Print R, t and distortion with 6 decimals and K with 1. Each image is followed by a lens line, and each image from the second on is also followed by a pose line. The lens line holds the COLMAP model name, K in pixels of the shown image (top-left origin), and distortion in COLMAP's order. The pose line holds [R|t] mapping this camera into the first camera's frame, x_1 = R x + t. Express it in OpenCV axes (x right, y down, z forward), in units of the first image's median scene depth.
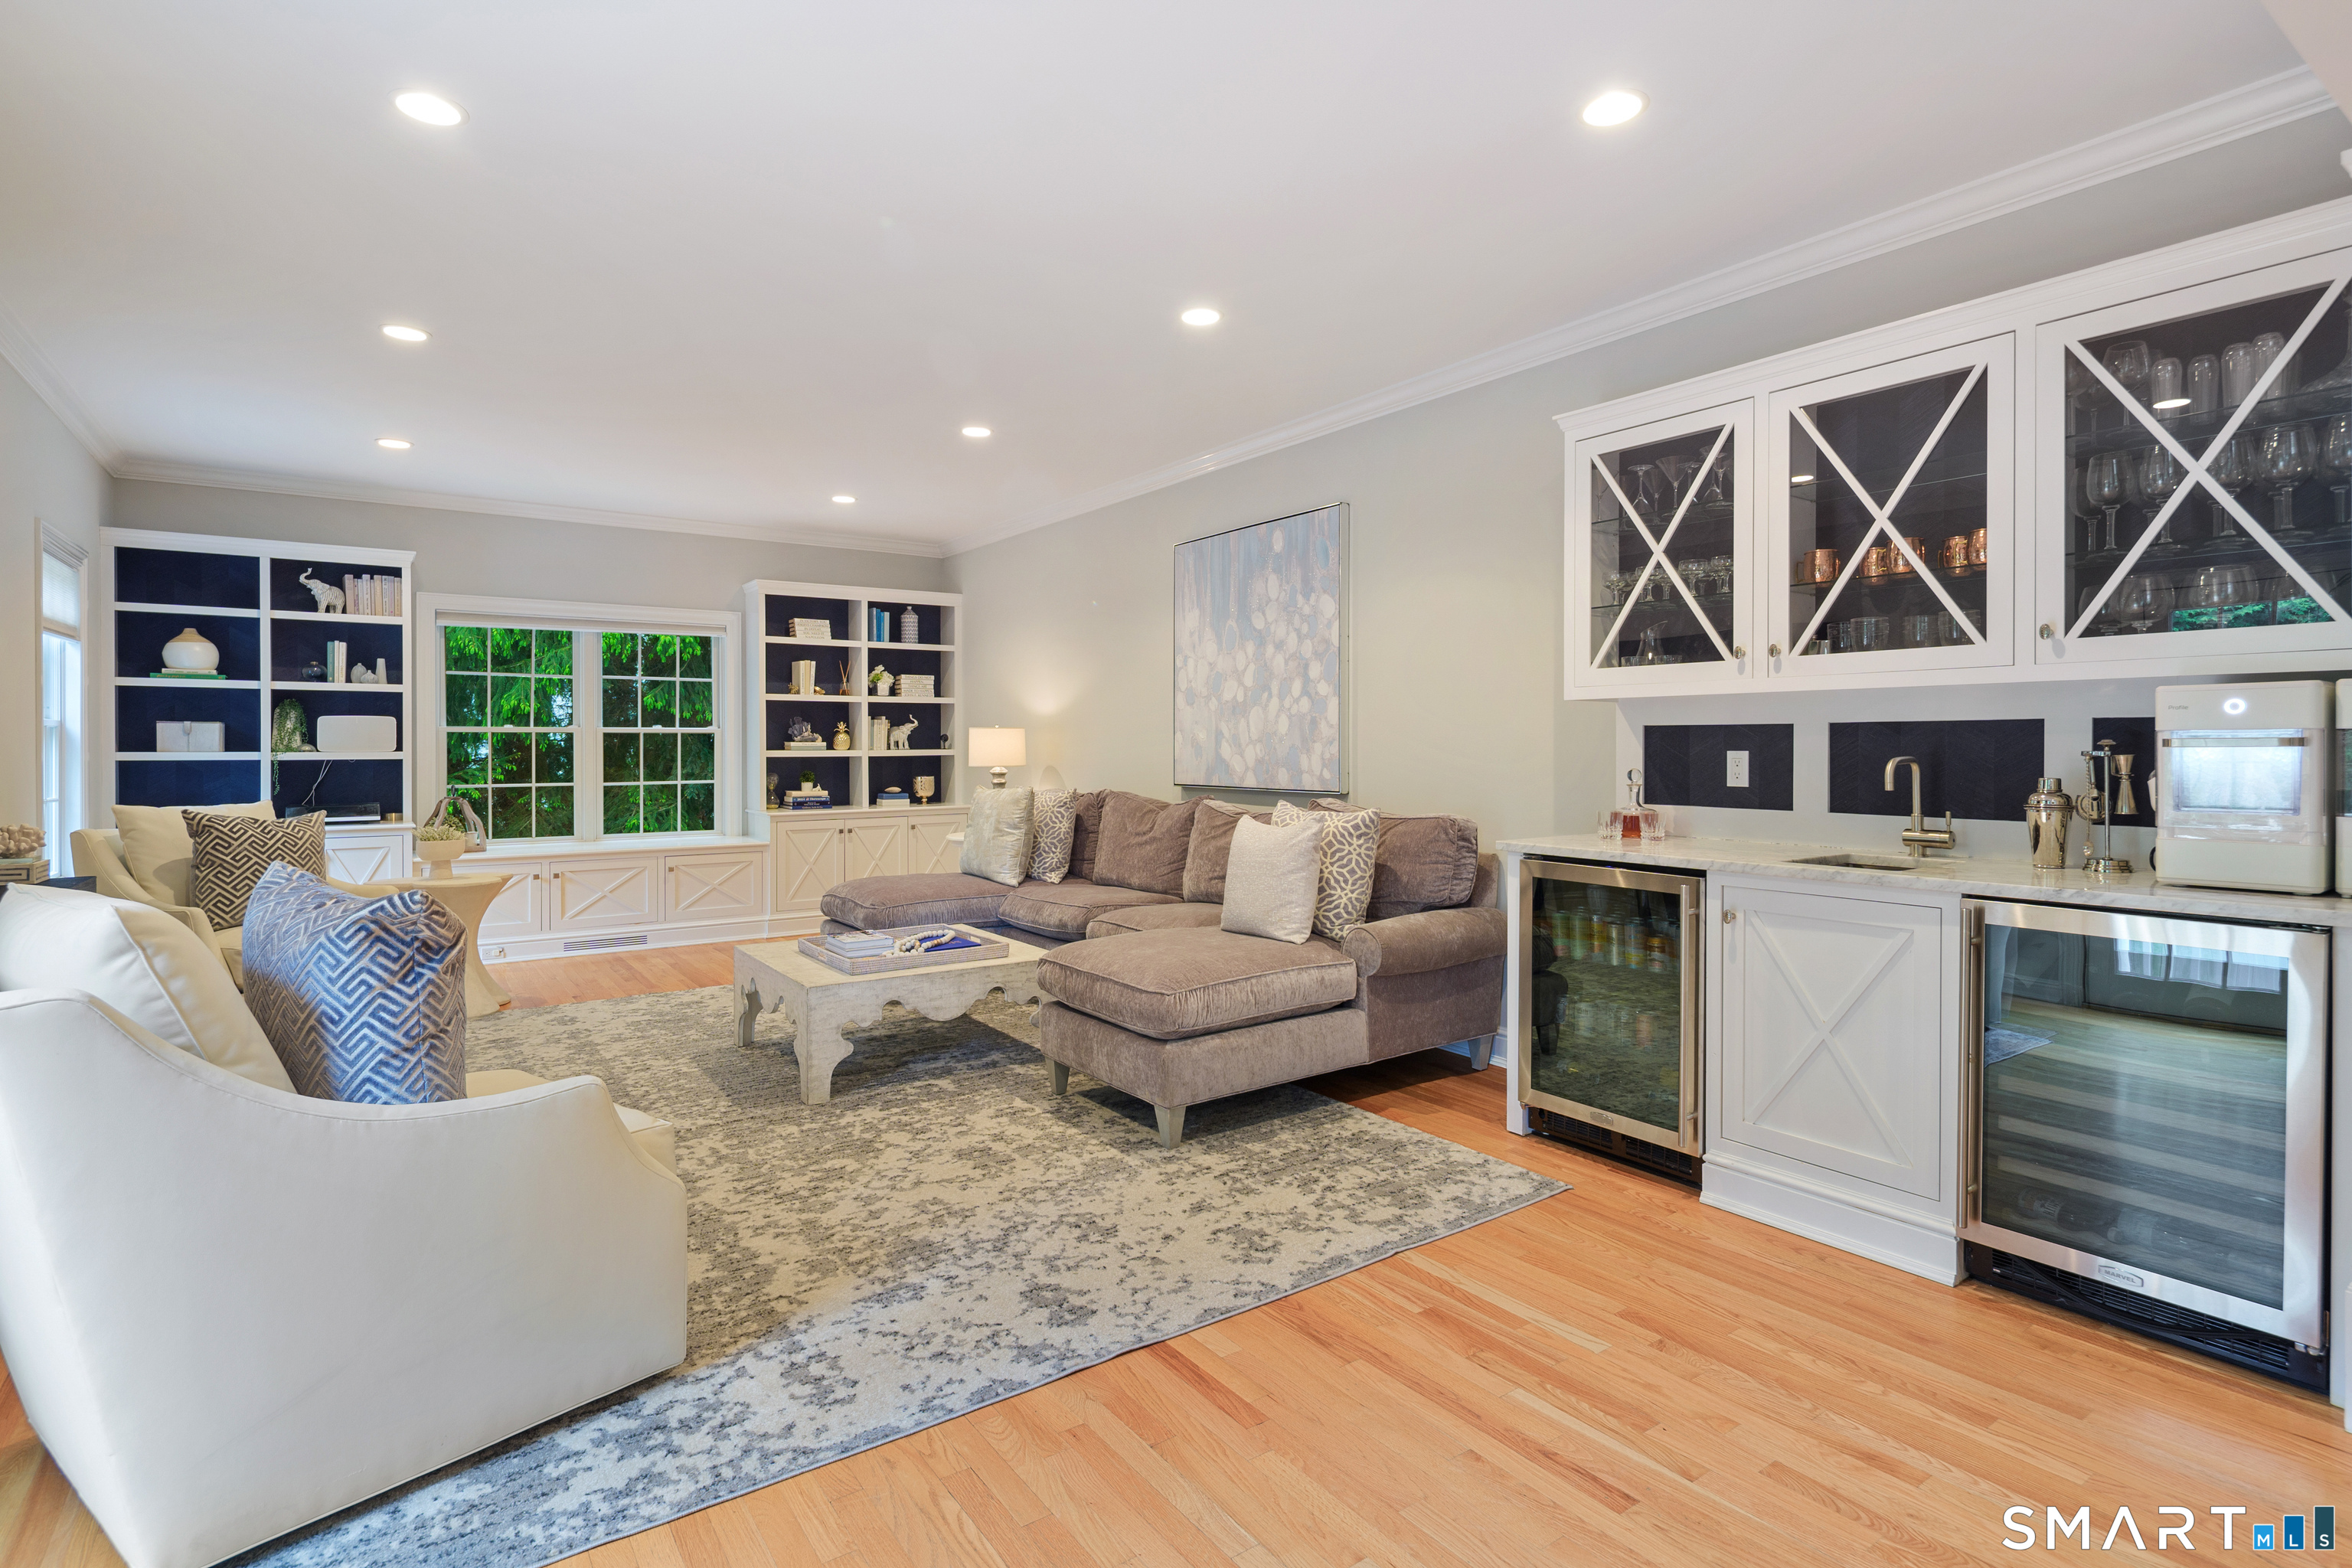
lens RADIAL K [[1153.4, 0, 1171.1], [0, 1153.4, 748.7], [0, 0, 1]] dist [0.003748, -0.002117]
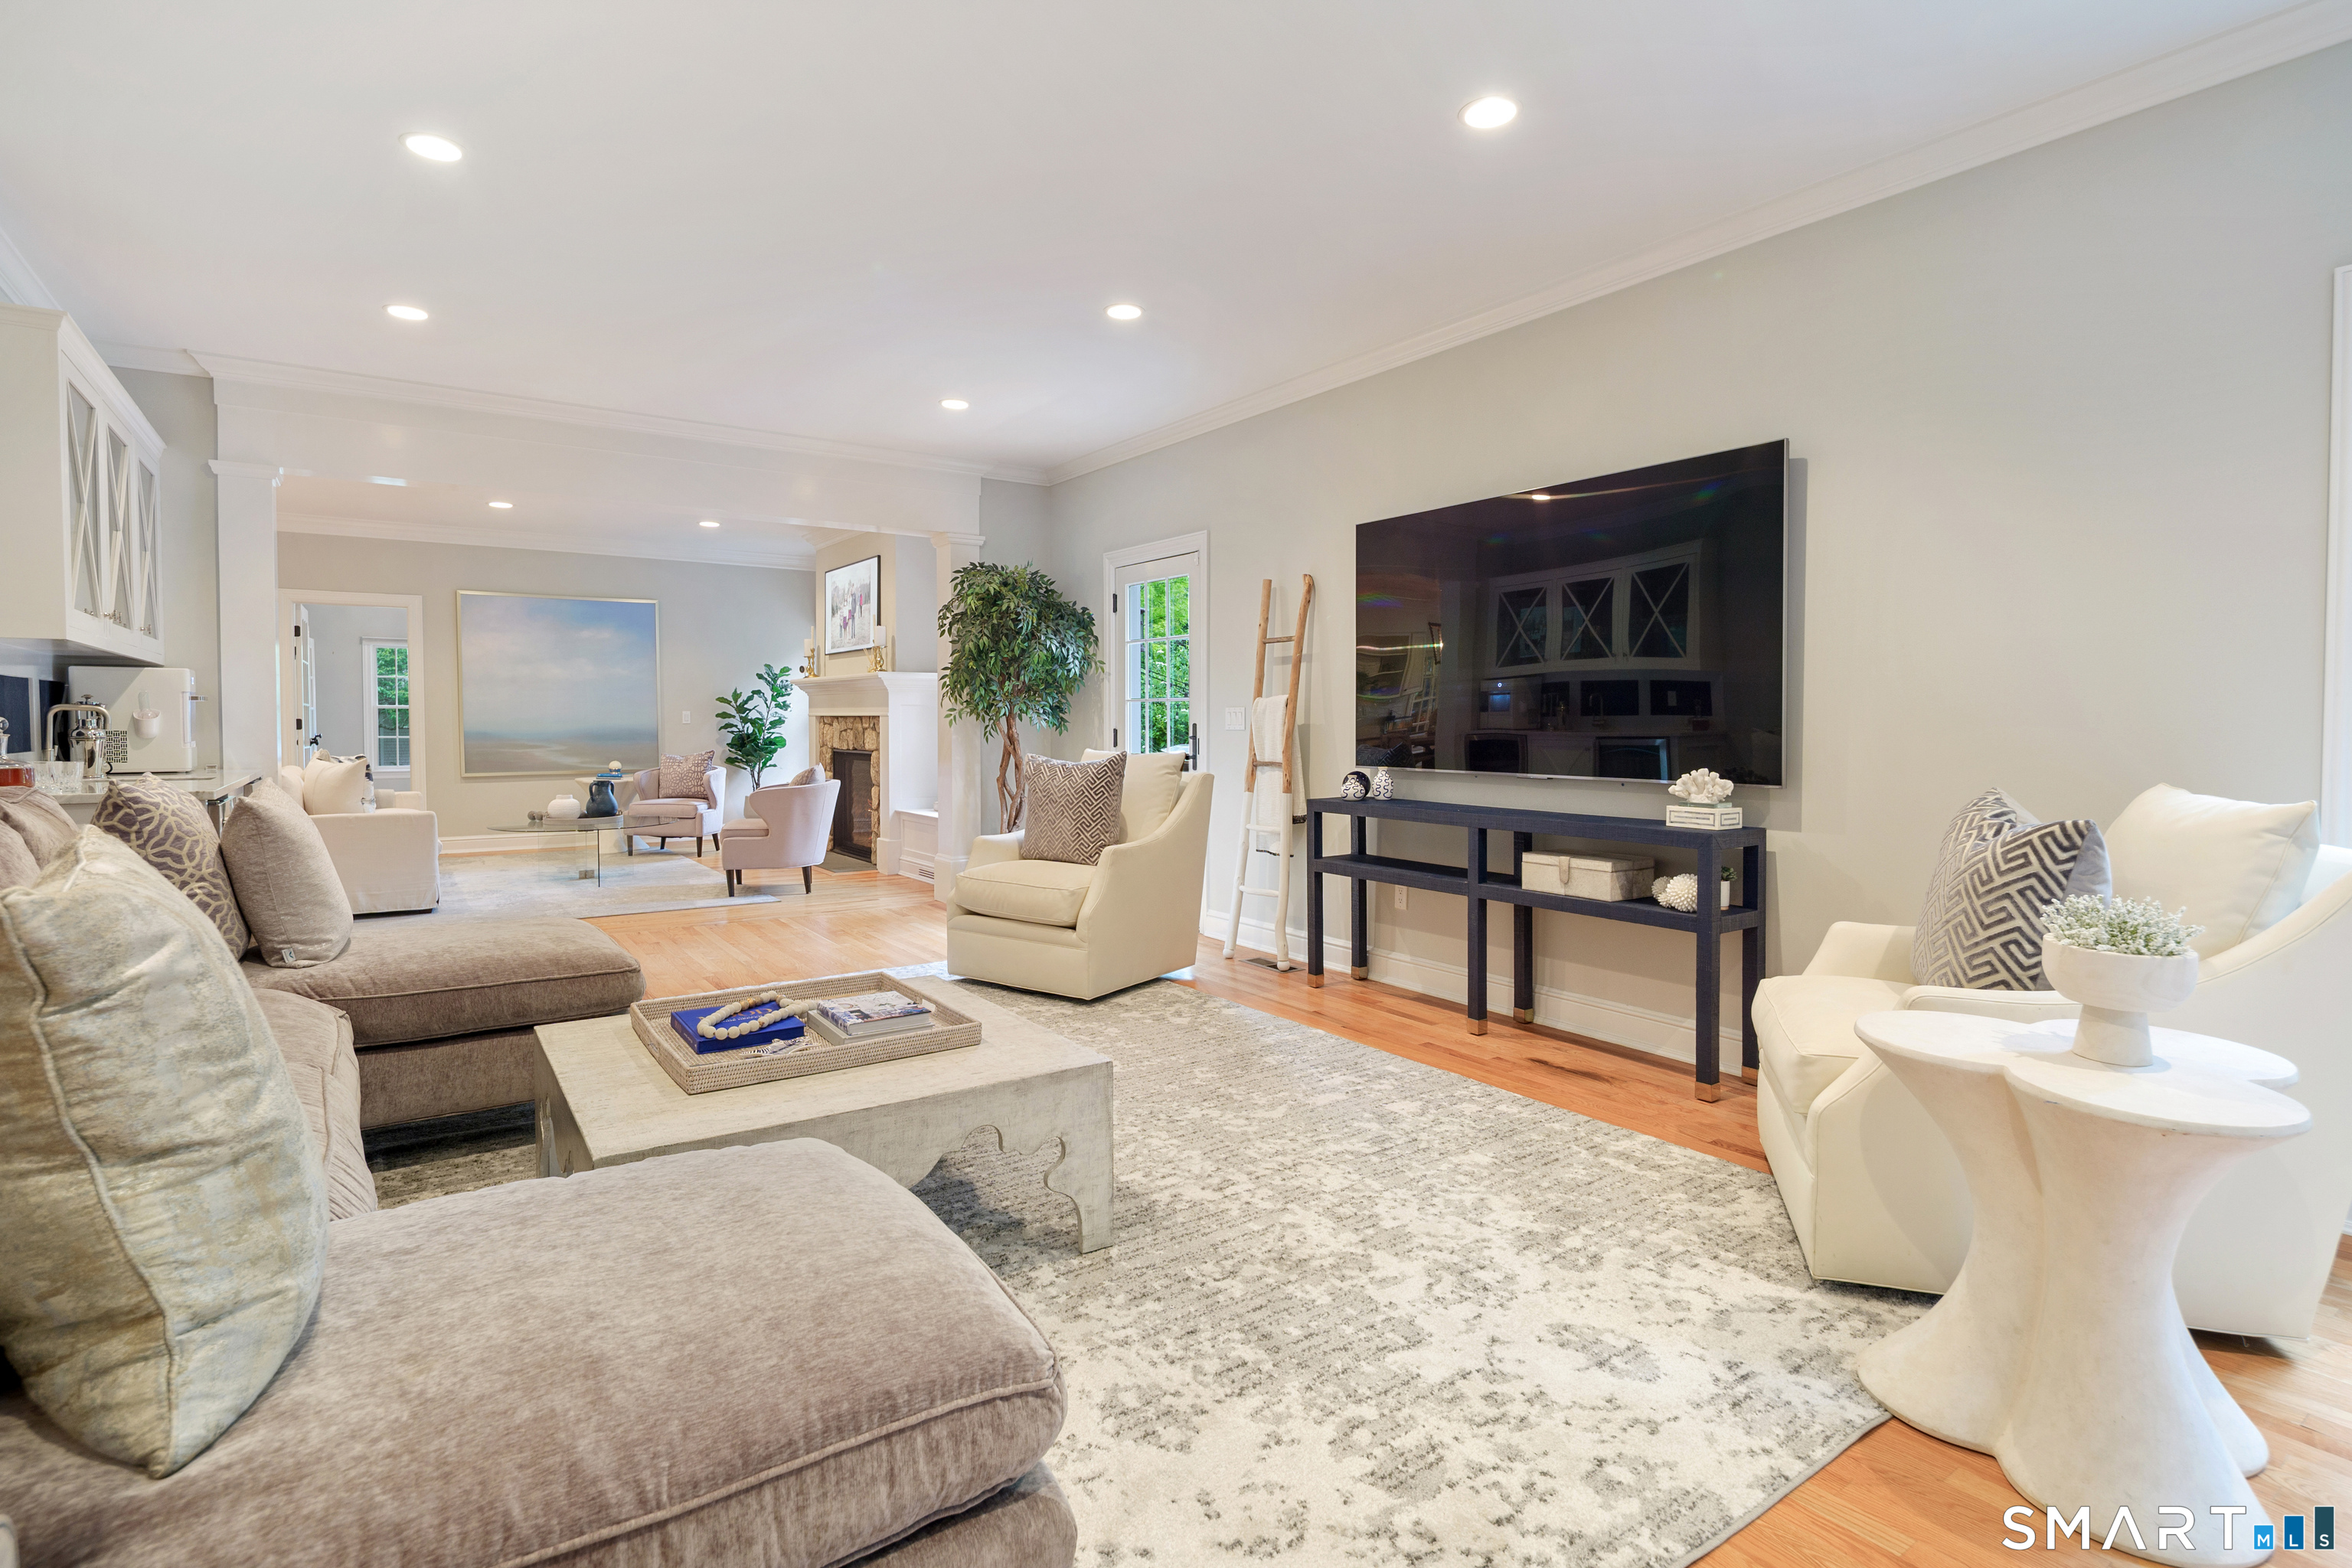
lens RADIAL K [[1153.4, 0, 1160.0], [0, 1153.4, 750.4], [0, 0, 1]] dist [0.003748, -0.002117]
pose [[-0.999924, -0.000263, 0.012303, -0.380303], [0.000089, 0.999591, 0.028593, 0.013465], [-0.012306, 0.028591, -0.999515, 1.404702]]
